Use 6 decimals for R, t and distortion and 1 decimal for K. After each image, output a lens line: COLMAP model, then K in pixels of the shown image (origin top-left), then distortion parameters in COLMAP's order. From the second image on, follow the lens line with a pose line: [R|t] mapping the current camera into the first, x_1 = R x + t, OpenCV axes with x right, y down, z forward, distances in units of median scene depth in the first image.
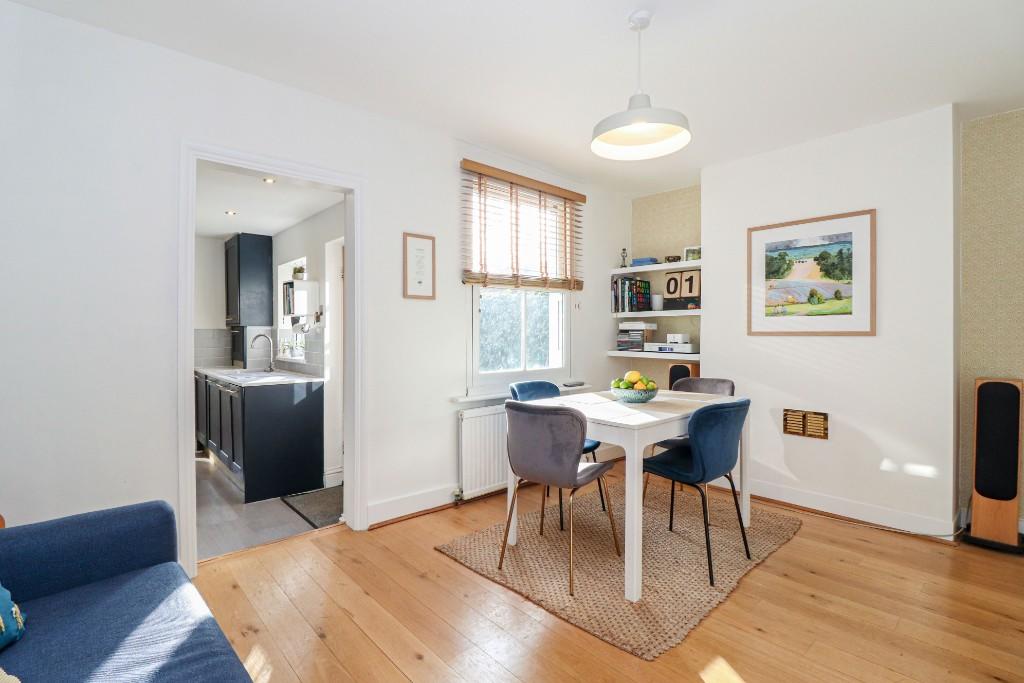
lens RADIAL K [[472.4, 0, 514.6], [0, 472.4, 331.9], [0, 0, 1]] dist [-0.004502, -0.000235]
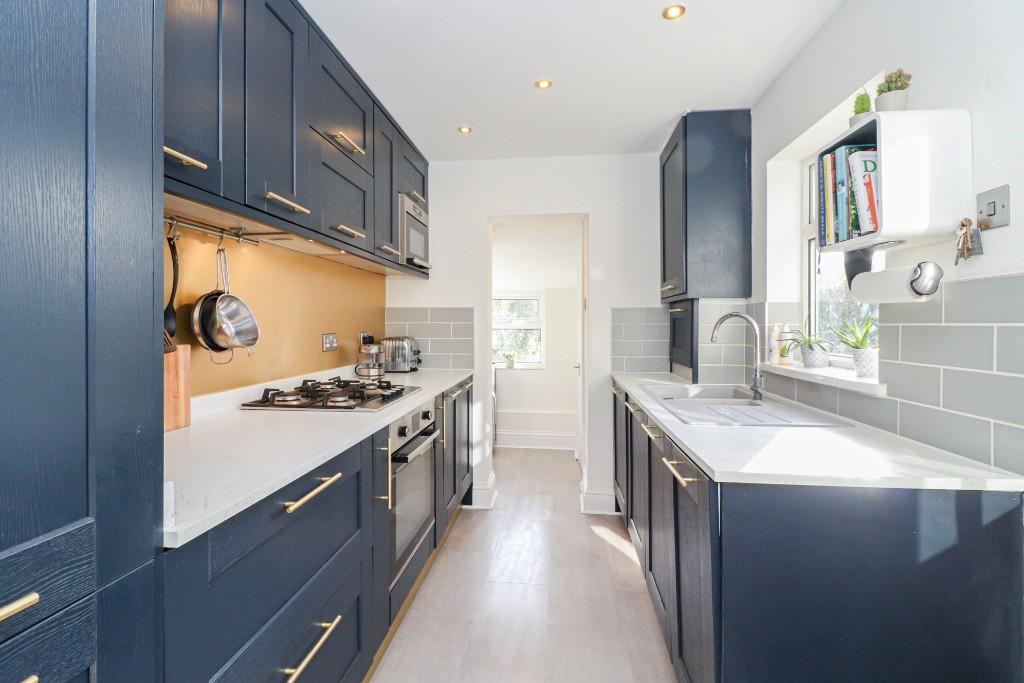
lens RADIAL K [[472.4, 0, 509.8], [0, 472.4, 321.6], [0, 0, 1]] dist [-0.004502, -0.000235]
pose [[0.663250, -0.000429, -0.748398, -0.328681], [-0.008083, 0.999937, -0.007737, 0.017903], [0.748354, 0.011181, 0.663205, 0.520700]]
